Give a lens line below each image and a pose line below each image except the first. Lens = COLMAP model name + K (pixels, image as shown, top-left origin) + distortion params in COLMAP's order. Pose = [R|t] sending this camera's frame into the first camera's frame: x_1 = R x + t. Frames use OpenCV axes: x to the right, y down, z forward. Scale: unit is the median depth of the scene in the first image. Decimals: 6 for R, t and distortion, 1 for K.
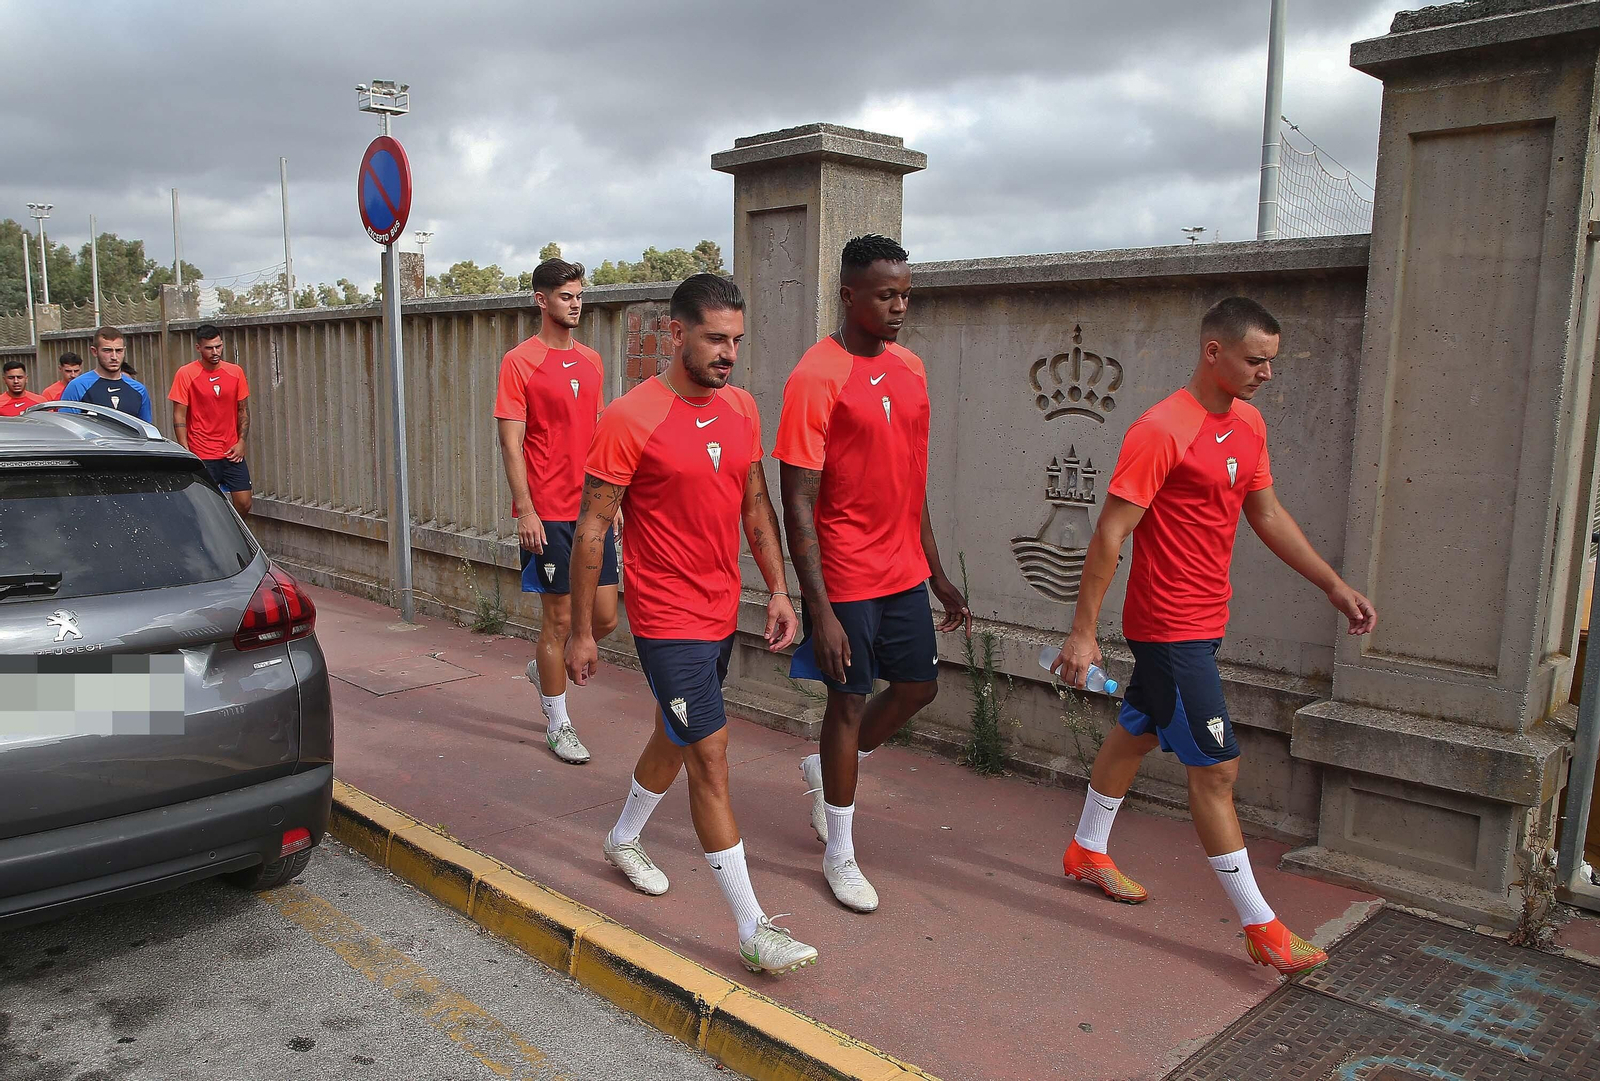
lens RADIAL K [[1277.2, 0, 678.3], [0, 1277.2, 577.6], [0, 0, 1]] dist [-0.068266, 0.038295]
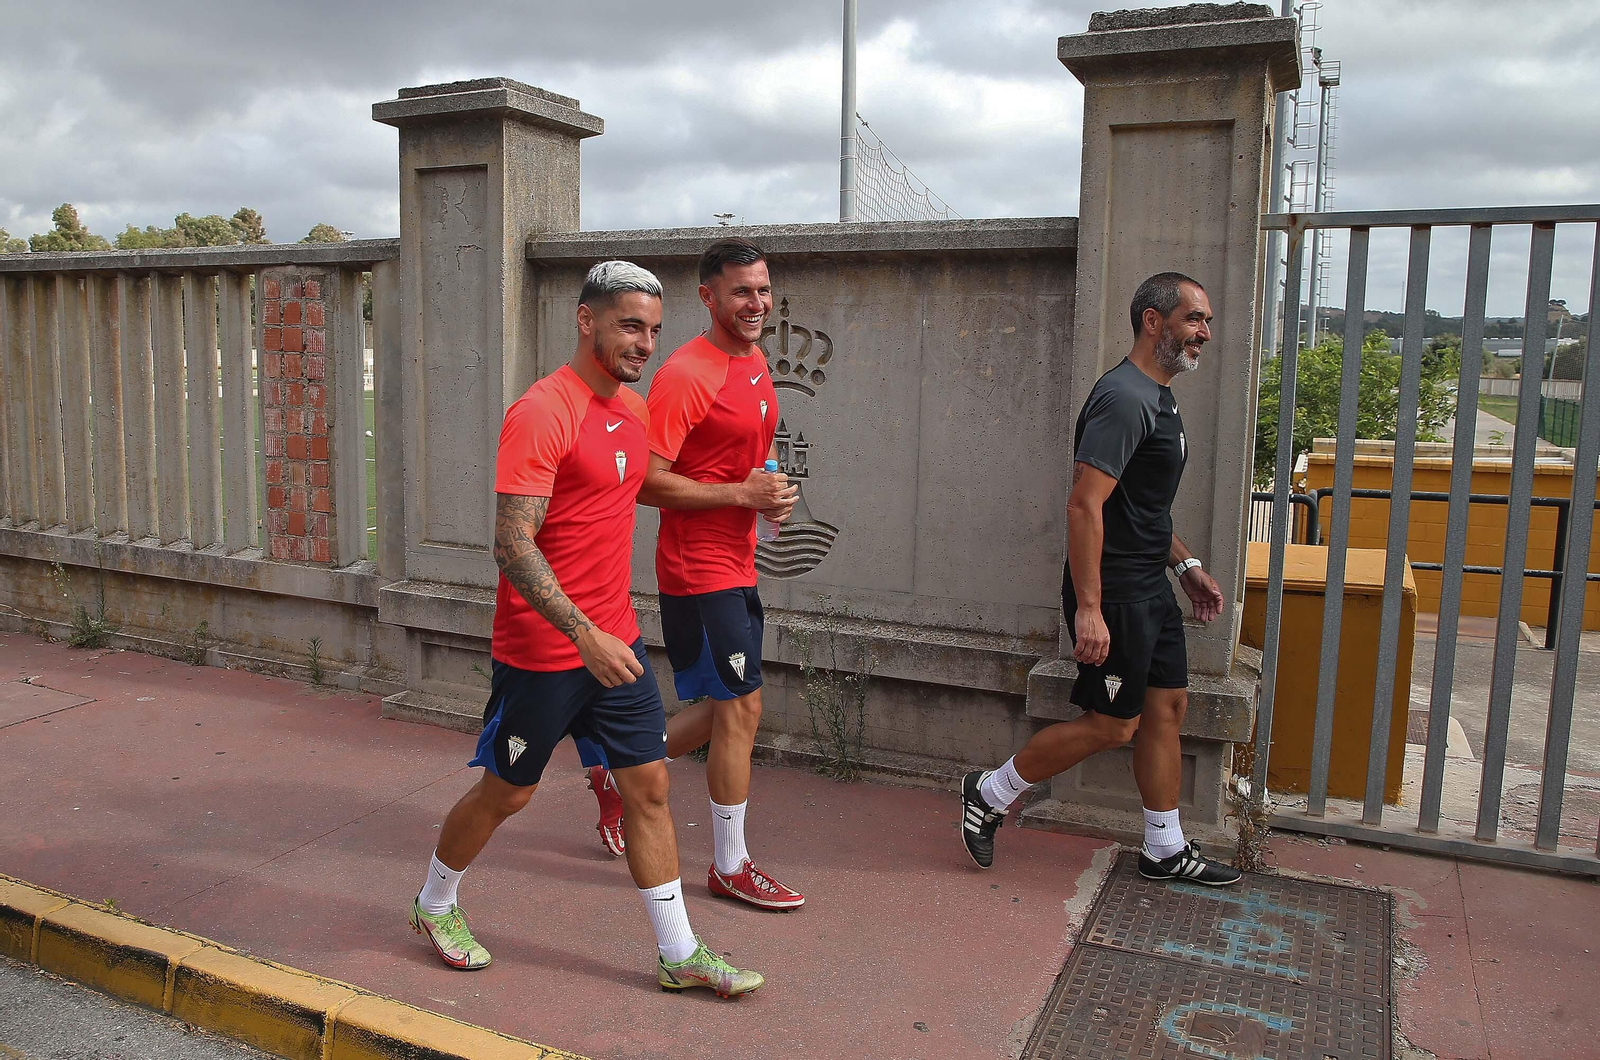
lens RADIAL K [[1261.3, 0, 732.2], [0, 1261.3, 515.7], [0, 0, 1]] dist [-0.073705, 0.050776]
pose [[0.925126, -0.041388, 0.377398, -0.099614], [0.051197, 0.998561, -0.015992, -0.015514], [-0.376192, 0.034116, 0.925913, 0.107433]]
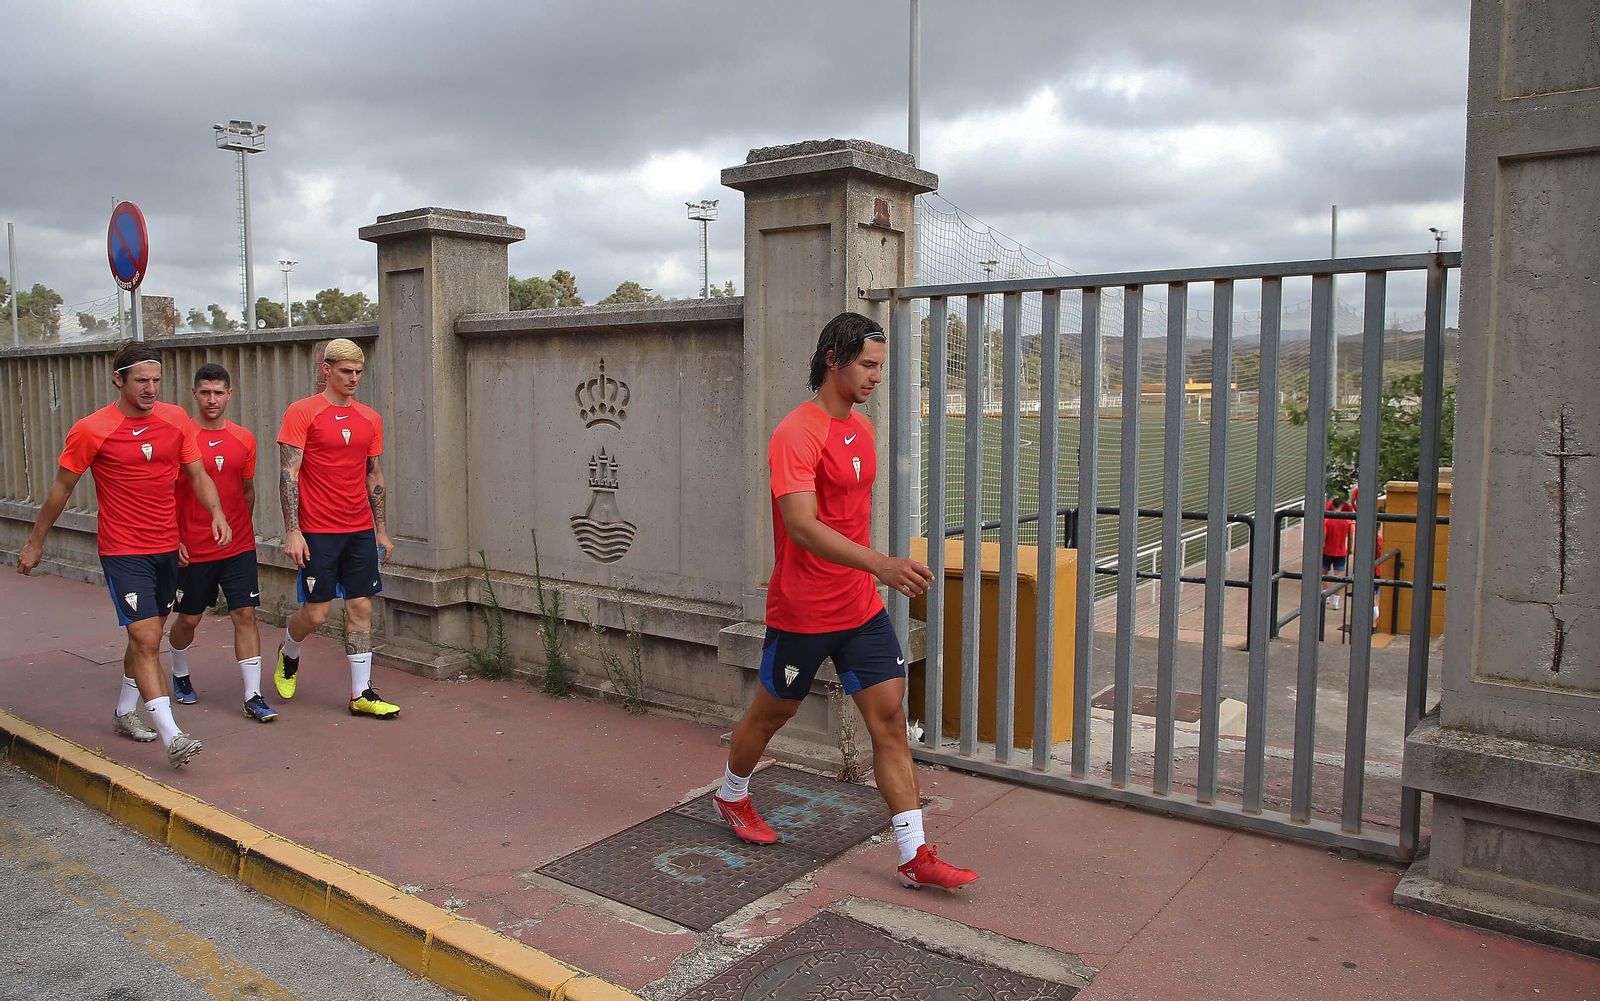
lens RADIAL K [[1193.4, 0, 742.6], [0, 1193.4, 491.9], [0, 0, 1]] dist [-0.069261, 0.053040]
pose [[0.986461, -0.021198, 0.162617, 0.249909], [0.033307, 0.996841, -0.072105, 0.040486], [-0.160575, 0.076545, 0.984051, -0.270008]]
